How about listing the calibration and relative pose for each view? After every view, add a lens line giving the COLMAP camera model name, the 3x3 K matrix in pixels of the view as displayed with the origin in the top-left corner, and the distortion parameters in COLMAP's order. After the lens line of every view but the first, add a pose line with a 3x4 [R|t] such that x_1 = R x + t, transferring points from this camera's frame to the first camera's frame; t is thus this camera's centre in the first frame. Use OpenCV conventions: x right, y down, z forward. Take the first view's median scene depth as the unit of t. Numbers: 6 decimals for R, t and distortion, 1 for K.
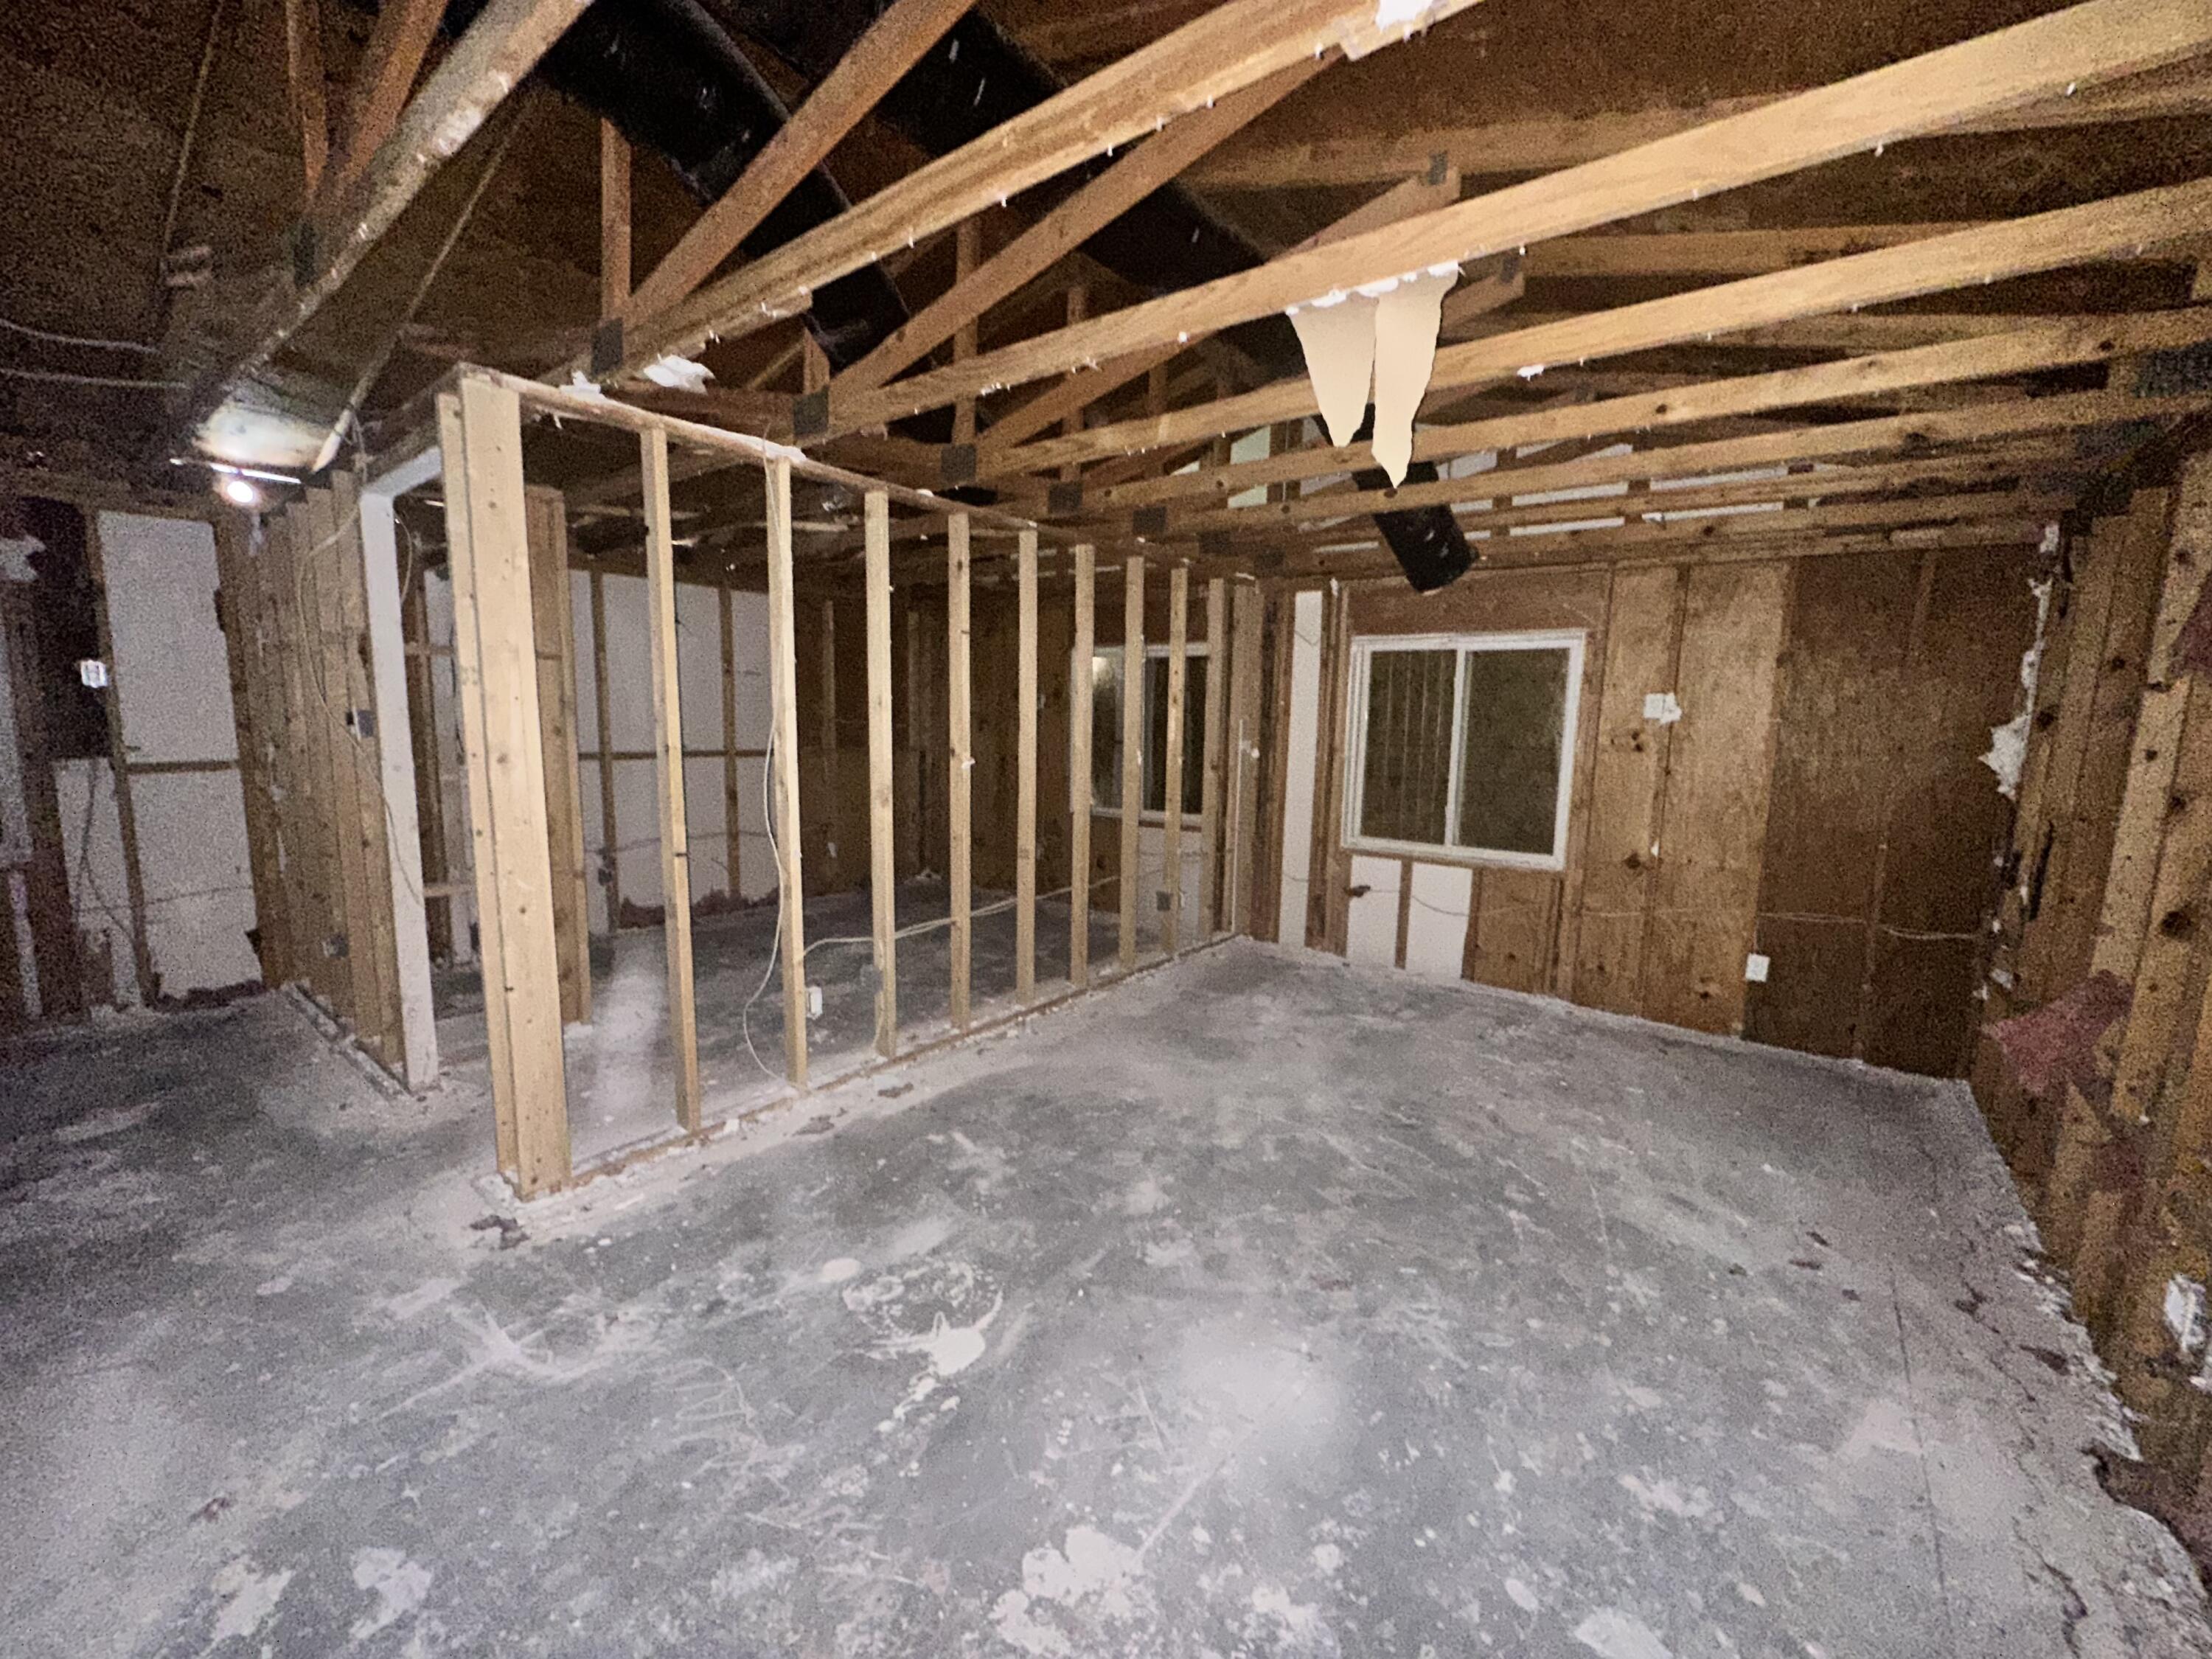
lens RADIAL K [[881.3, 0, 1110.1], [0, 881.3, 827.2], [0, 0, 1]] dist [-0.000234, 0.000412]
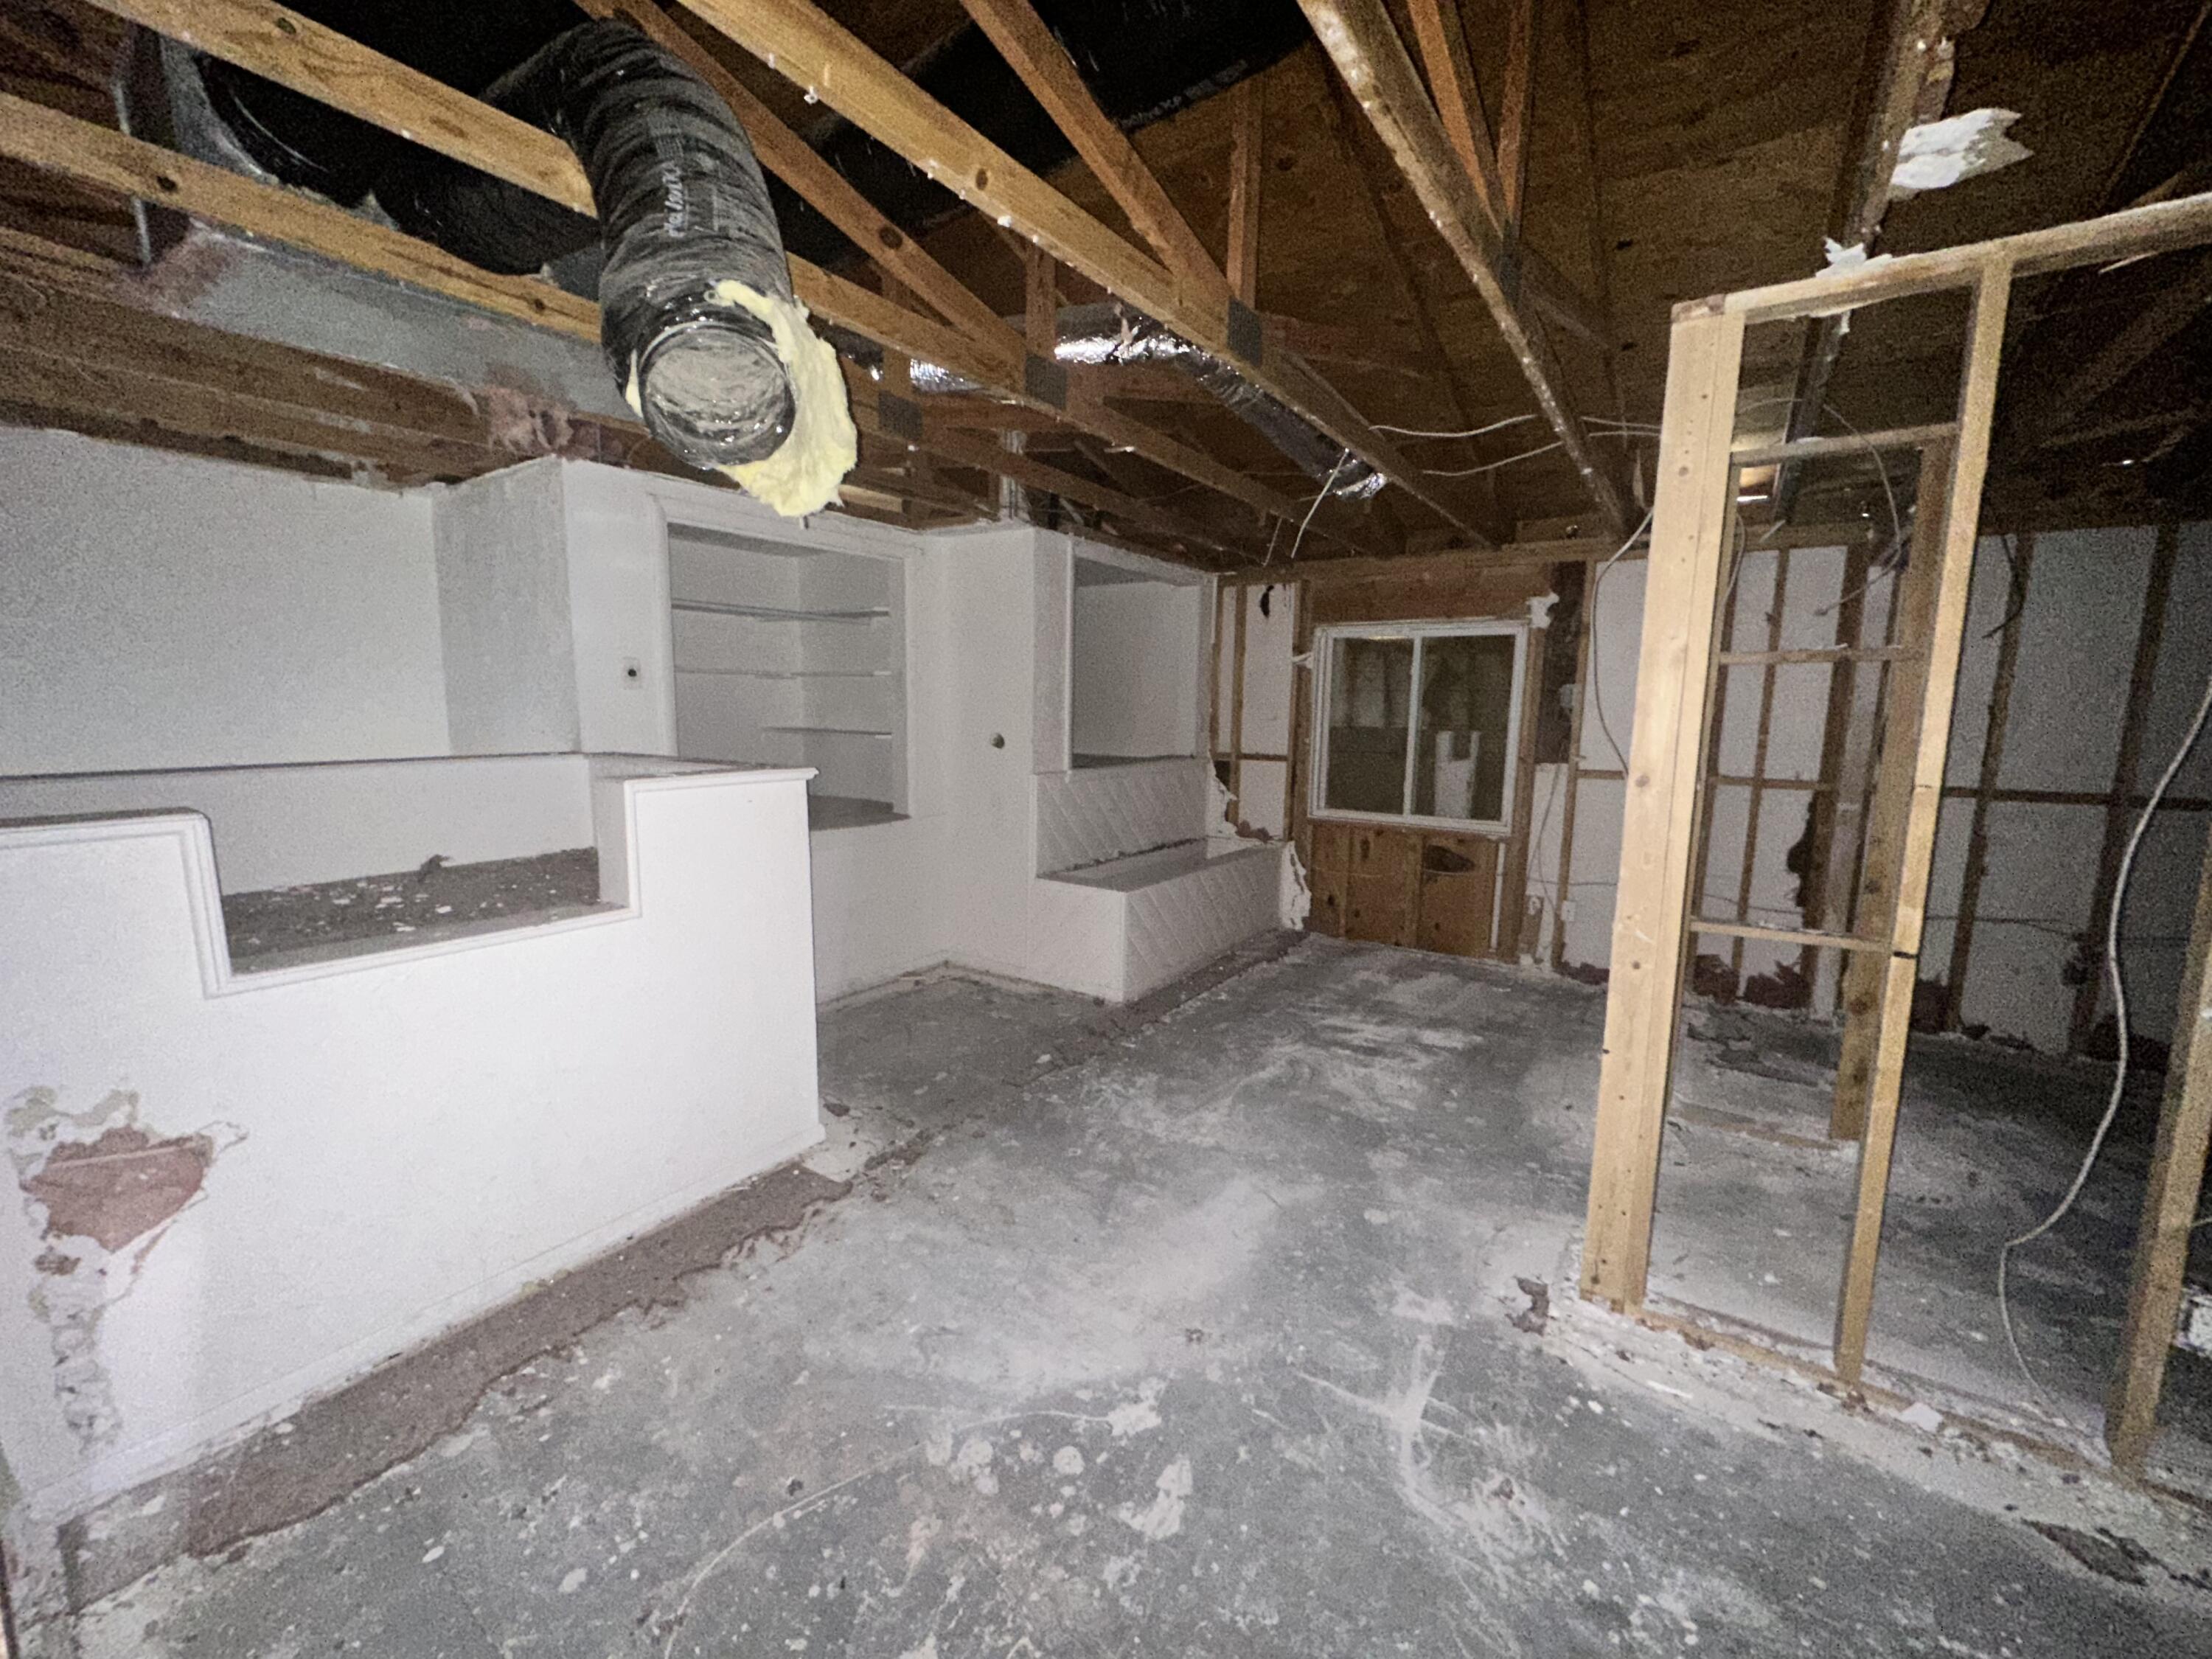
lens RADIAL K [[881.3, 0, 1111.4], [0, 881.3, 826.4], [0, 0, 1]] dist [-0.000234, 0.000412]
pose [[0.066070, 0.119685, -0.990611, 0.101024], [-0.148472, 0.982908, 0.108851, -0.049837], [0.986707, 0.139886, 0.082711, 0.428837]]
